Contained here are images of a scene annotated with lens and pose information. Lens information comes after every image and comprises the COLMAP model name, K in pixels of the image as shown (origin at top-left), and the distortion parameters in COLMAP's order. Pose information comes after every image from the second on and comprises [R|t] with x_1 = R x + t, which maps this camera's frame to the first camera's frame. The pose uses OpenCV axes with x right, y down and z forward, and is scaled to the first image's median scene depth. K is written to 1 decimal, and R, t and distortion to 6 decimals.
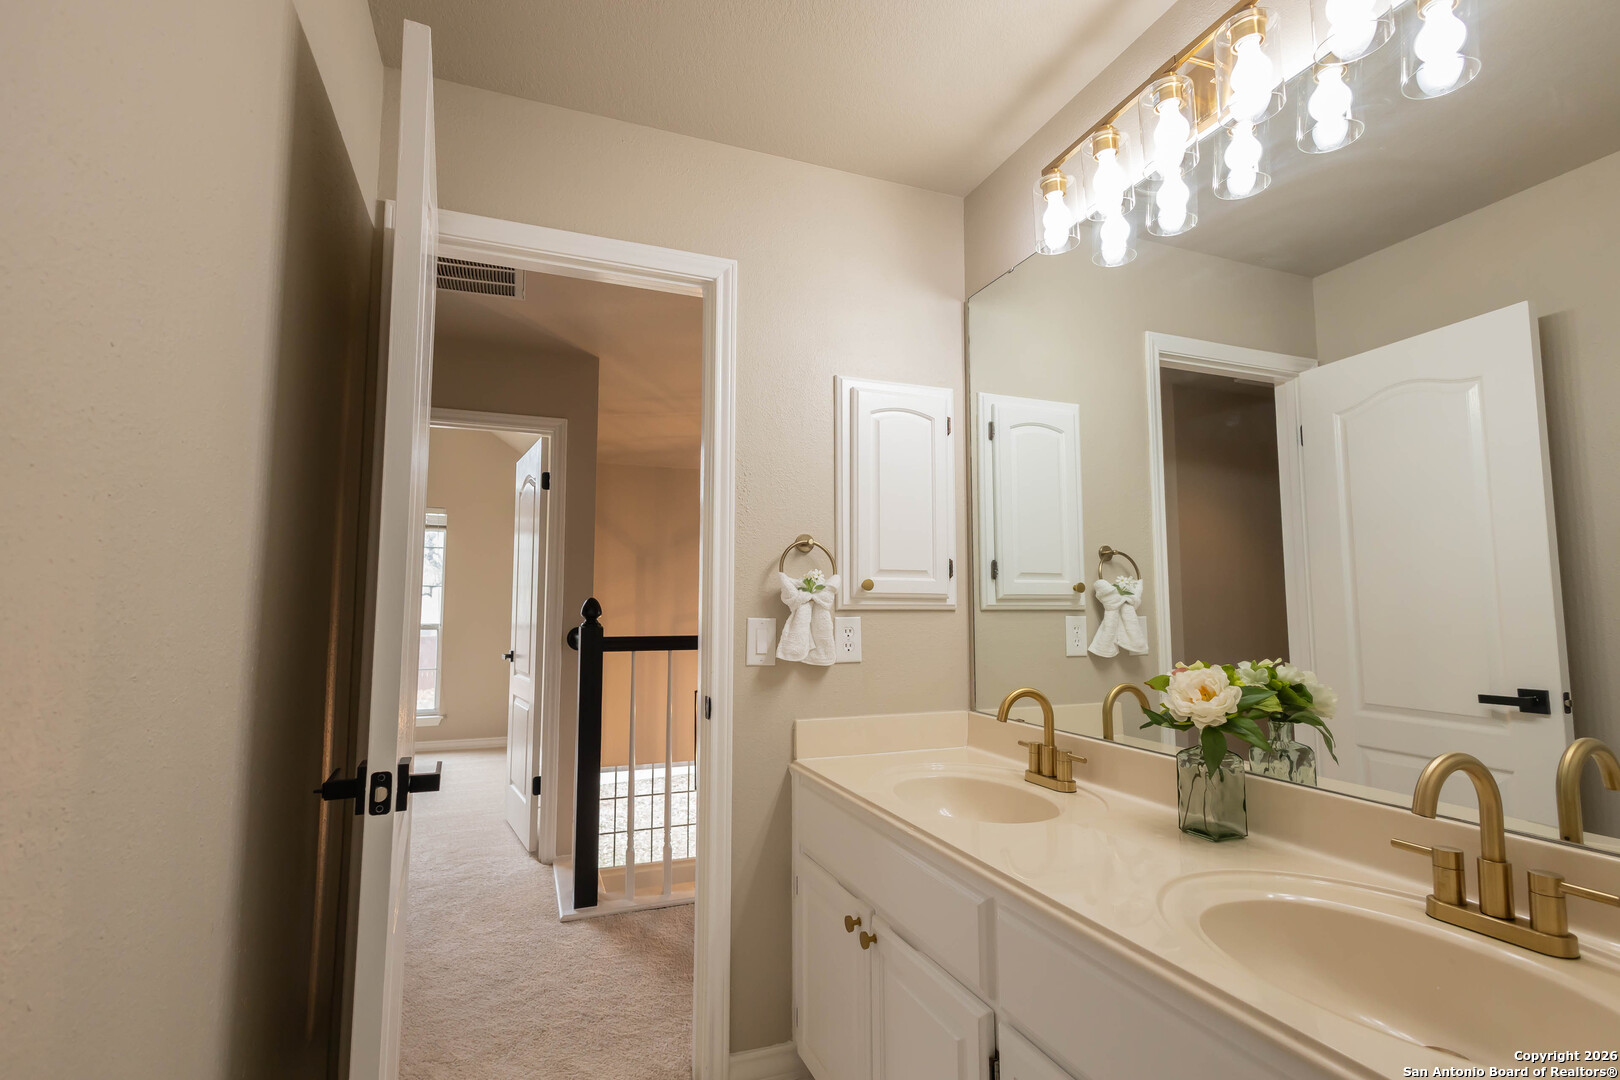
lens RADIAL K [[748.2, 0, 810.3], [0, 748.2, 537.9], [0, 0, 1]] dist [0.003061, -0.000655]
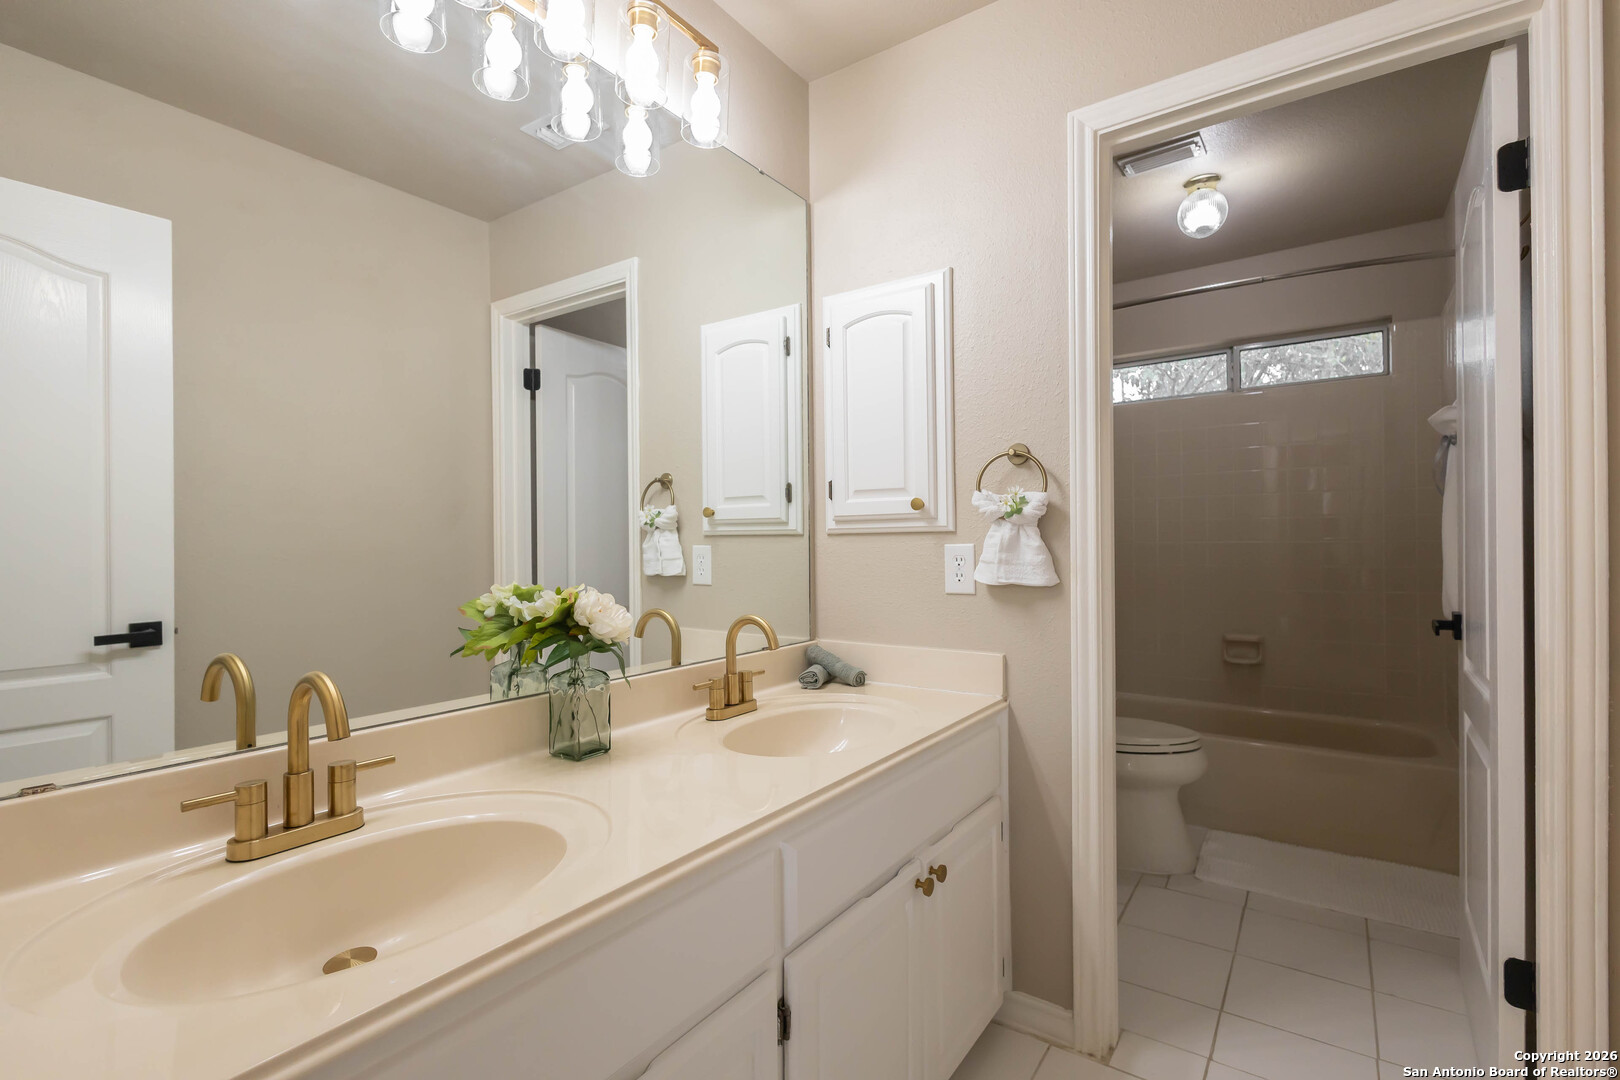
lens RADIAL K [[748.2, 0, 811.5], [0, 748.2, 536.8], [0, 0, 1]] dist [0.003061, -0.000655]
pose [[-0.543268, 0.001057, 0.839559, -0.533164], [-0.071377, 0.996321, -0.047442, 0.133035], [-0.836520, -0.085699, -0.541193, 1.399231]]
